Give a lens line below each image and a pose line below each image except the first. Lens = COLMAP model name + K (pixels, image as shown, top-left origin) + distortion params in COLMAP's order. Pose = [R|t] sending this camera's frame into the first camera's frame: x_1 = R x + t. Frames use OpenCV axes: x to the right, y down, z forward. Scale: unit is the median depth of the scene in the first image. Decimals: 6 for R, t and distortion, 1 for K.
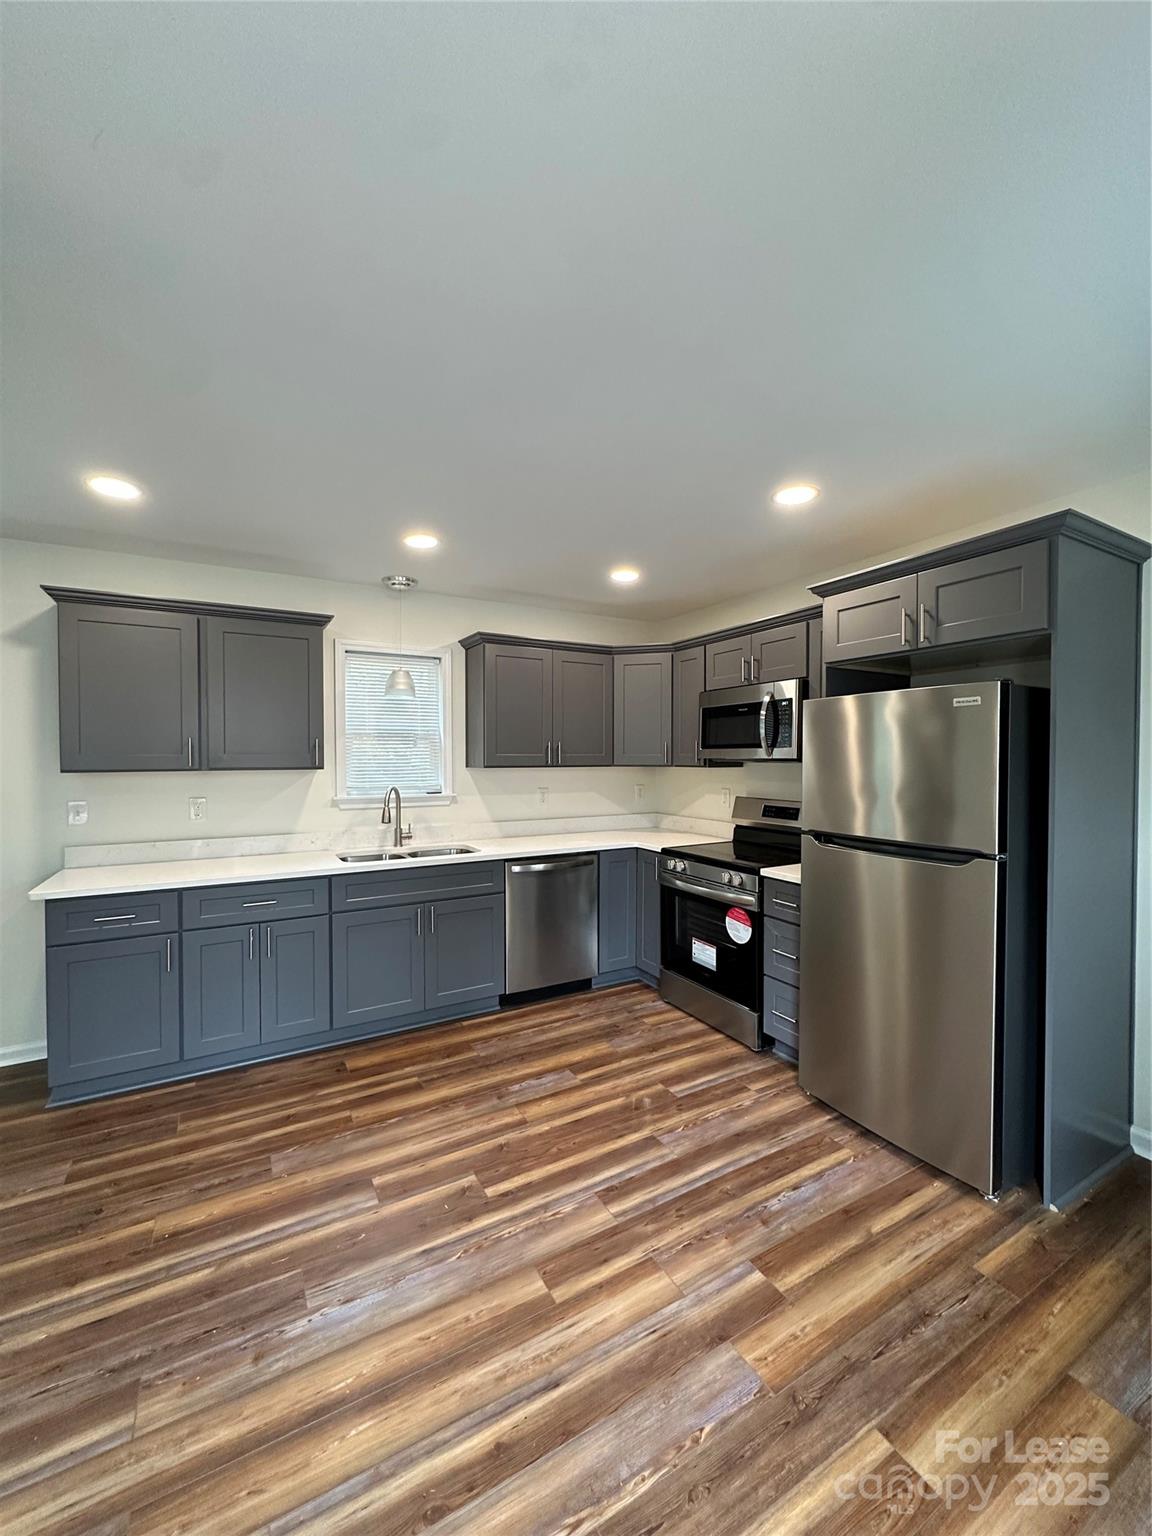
lens RADIAL K [[573.6, 0, 576.0], [0, 573.6, 768.0], [0, 0, 1]] dist [-0.011555, 0.000008]
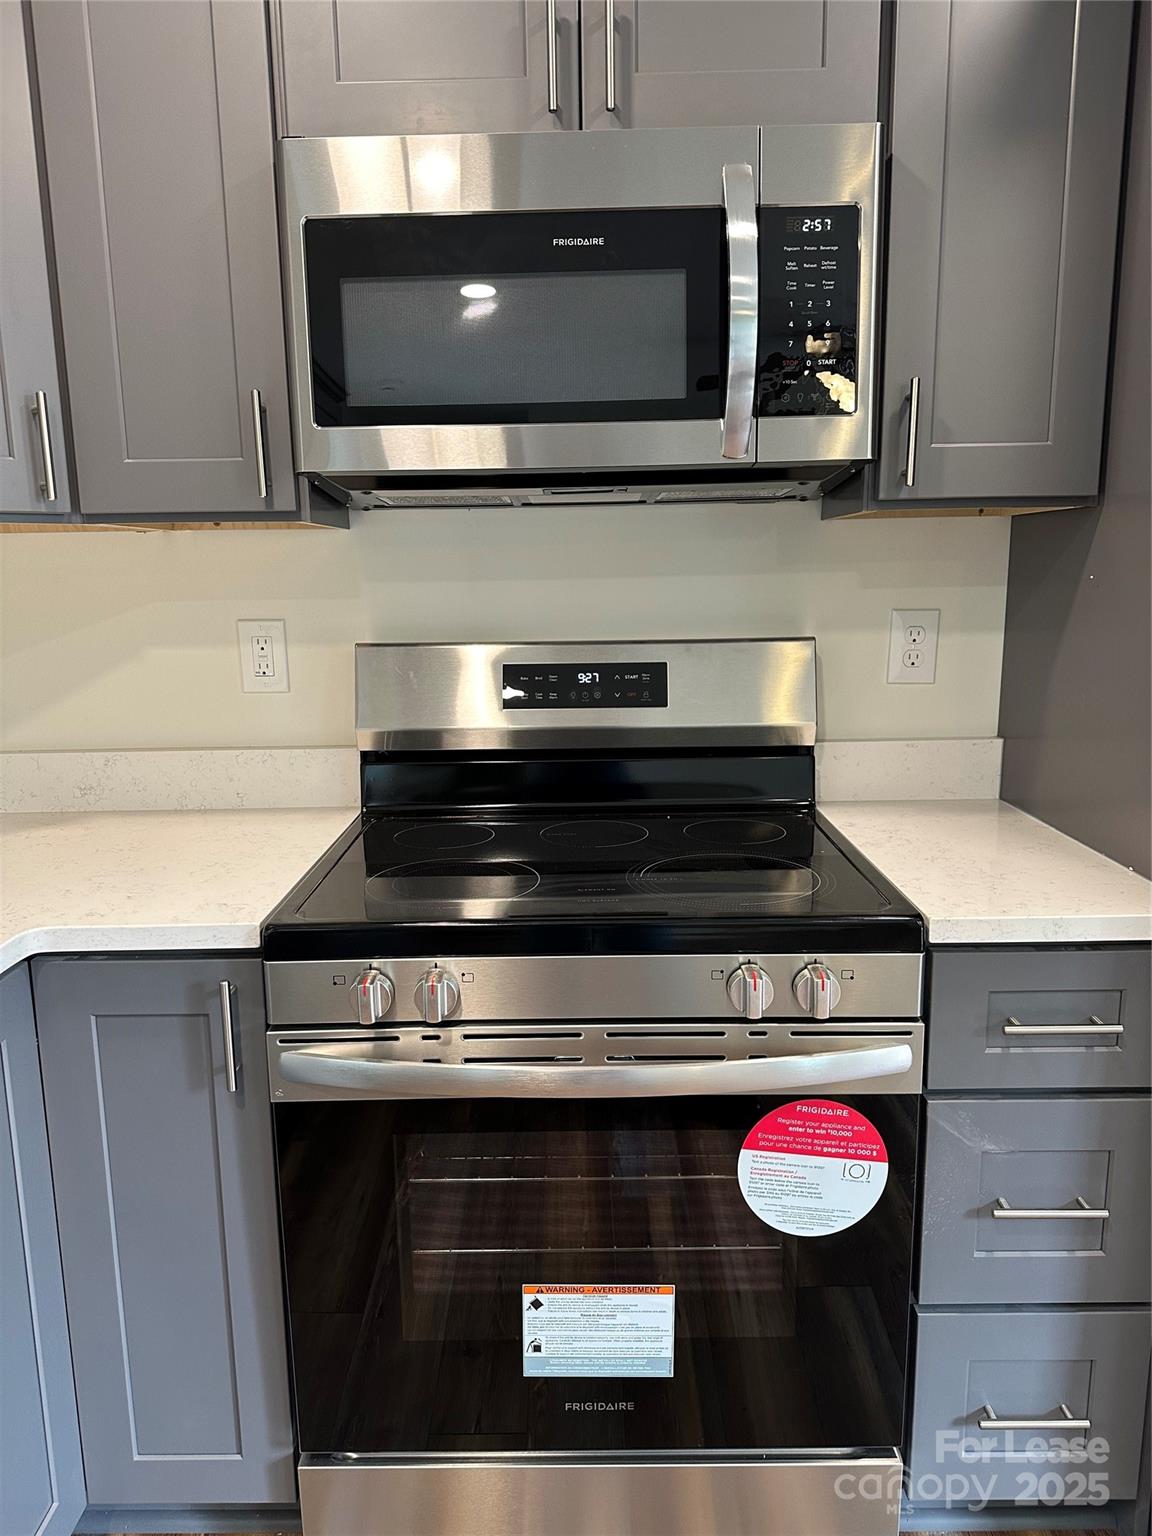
lens RADIAL K [[1072.7, 0, 576.0], [0, 1072.7, 768.0], [0, 0, 1]] dist [0.001847, -0.002058]
pose [[0.507909, -0.162508, 0.845943, -0.110171], [0.029033, 0.984715, 0.171735, 0.031647], [-0.860922, -0.062665, 0.504863, 0.839346]]
